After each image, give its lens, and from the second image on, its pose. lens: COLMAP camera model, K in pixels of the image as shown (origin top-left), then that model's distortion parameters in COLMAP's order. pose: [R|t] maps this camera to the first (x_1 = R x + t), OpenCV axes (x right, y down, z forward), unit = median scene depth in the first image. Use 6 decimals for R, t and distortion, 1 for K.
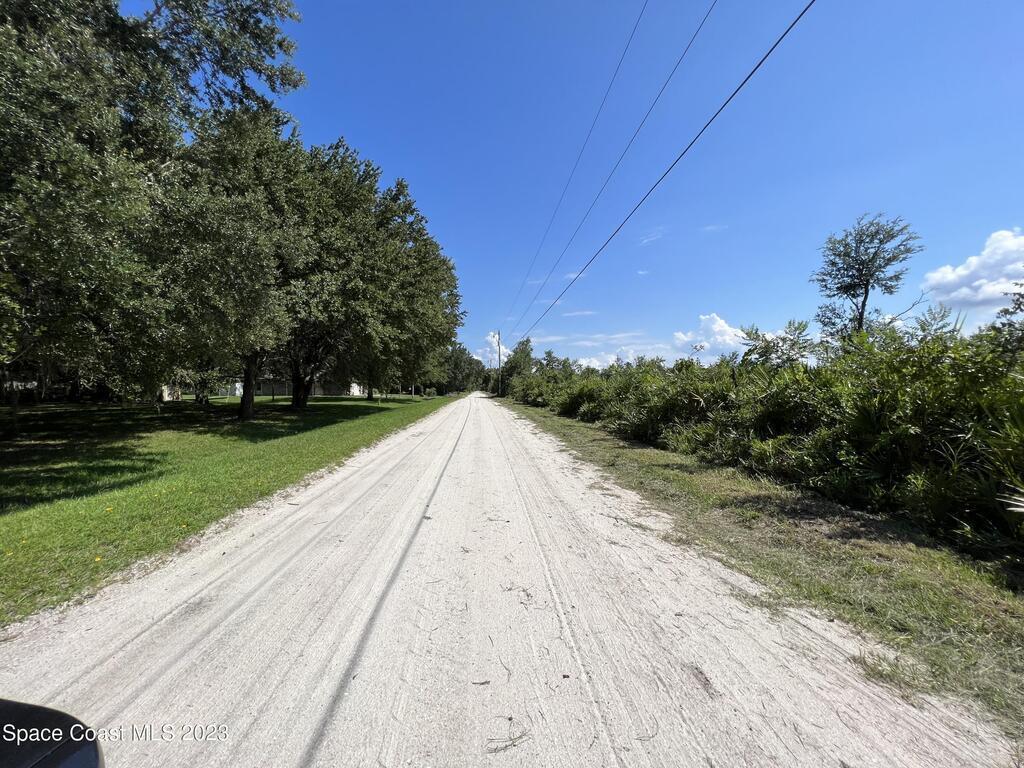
lens RADIAL K [[412.0, 0, 512.0], [0, 412.0, 384.0], [0, 0, 1]] dist [-0.002736, -0.000224]
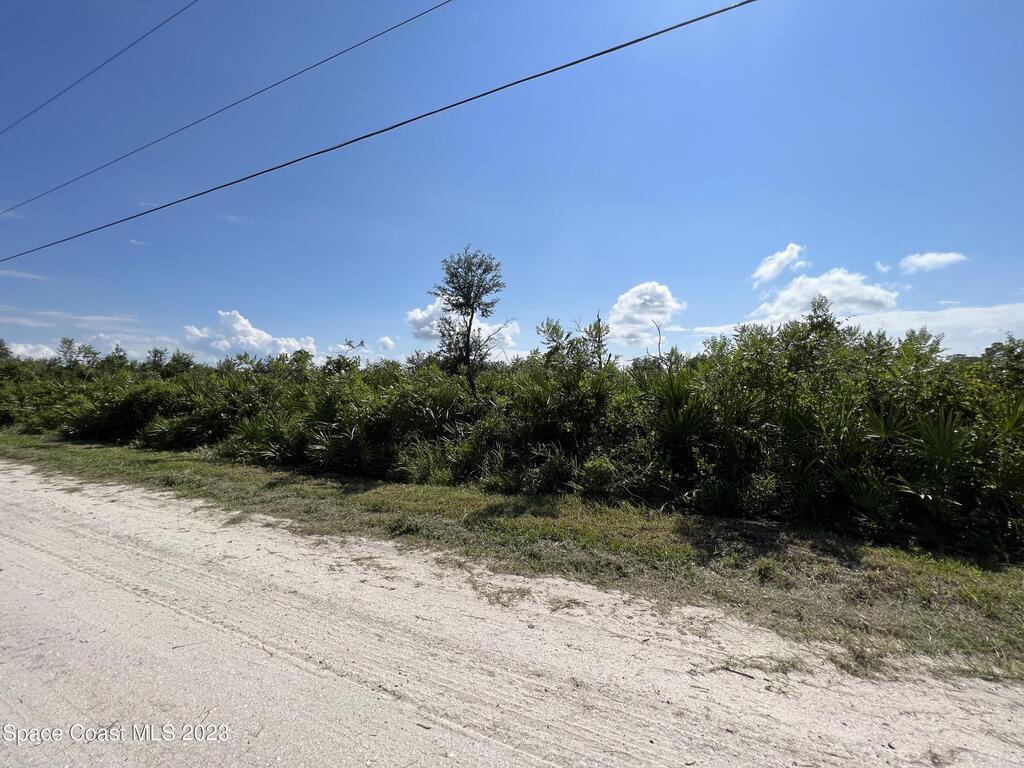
lens RADIAL K [[412.0, 0, 512.0], [0, 412.0, 384.0], [0, 0, 1]] dist [-0.002736, -0.000224]
pose [[0.490197, 0.030287, 0.871085, -0.095977], [-0.020276, 0.999522, -0.023343, 0.005013], [-0.871376, -0.006220, 0.490577, 0.325078]]
